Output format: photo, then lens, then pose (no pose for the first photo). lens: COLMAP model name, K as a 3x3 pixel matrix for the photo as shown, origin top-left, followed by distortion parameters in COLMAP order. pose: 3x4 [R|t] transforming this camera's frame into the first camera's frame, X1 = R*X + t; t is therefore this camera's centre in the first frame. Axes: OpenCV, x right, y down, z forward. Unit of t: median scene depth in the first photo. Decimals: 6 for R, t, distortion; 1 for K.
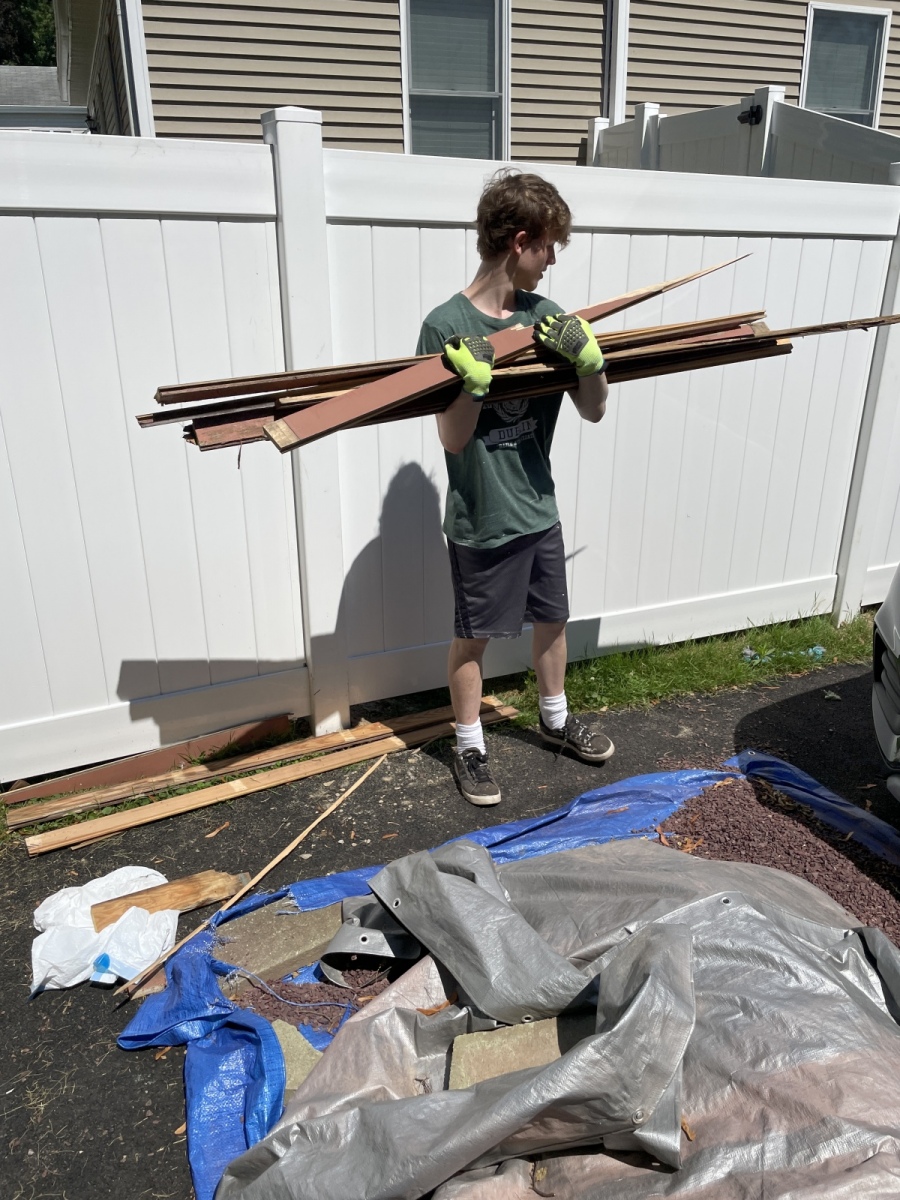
lens RADIAL K [[910.6, 0, 449.2], [0, 910.6, 600.6], [0, 0, 1]] dist [0.047562, -0.068483]
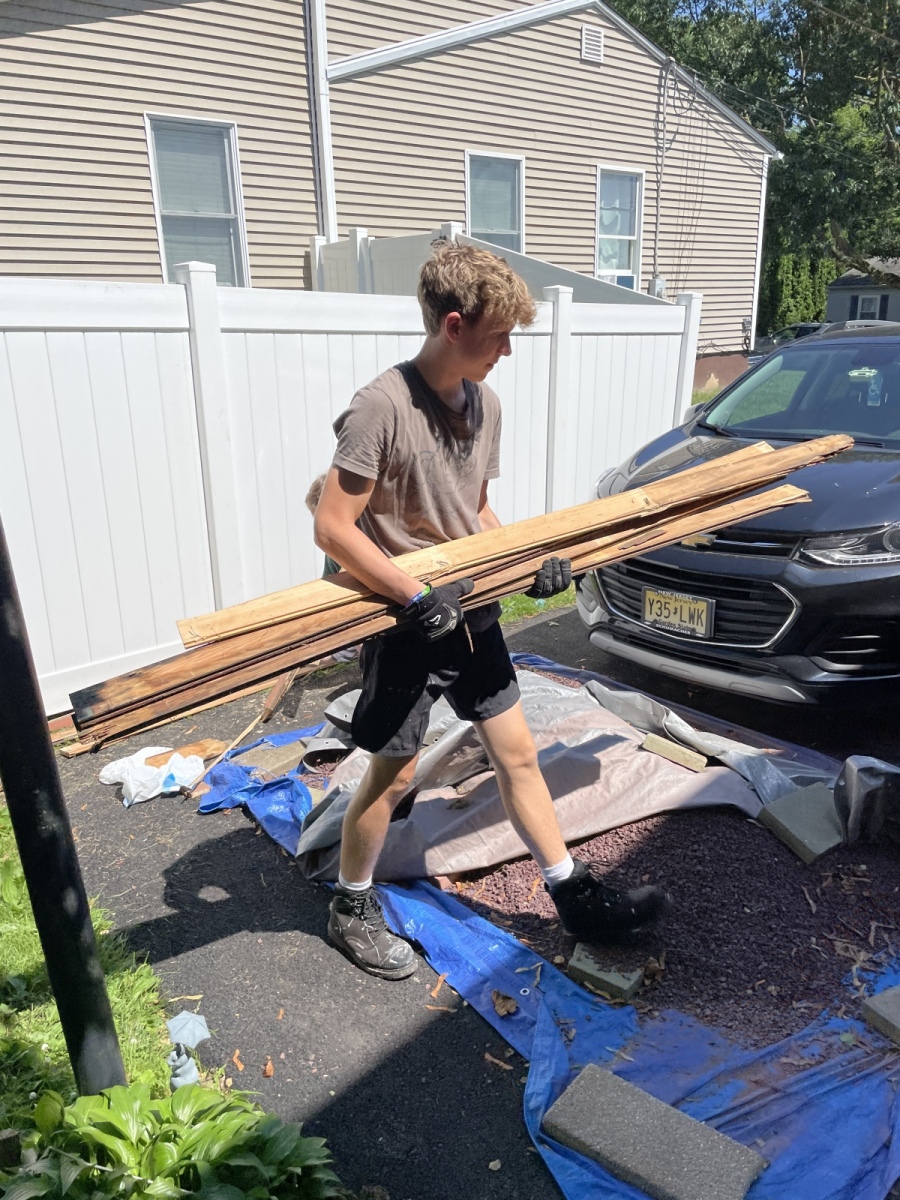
lens RADIAL K [[910.6, 0, 449.0], [0, 910.6, 600.1], [0, 0, 1]] dist [0.047562, -0.068483]
pose [[0.947536, -0.099180, 0.303874, -0.098216], [0.123693, 0.990353, -0.062462, 0.063903], [-0.294747, 0.096772, 0.950663, -0.190781]]
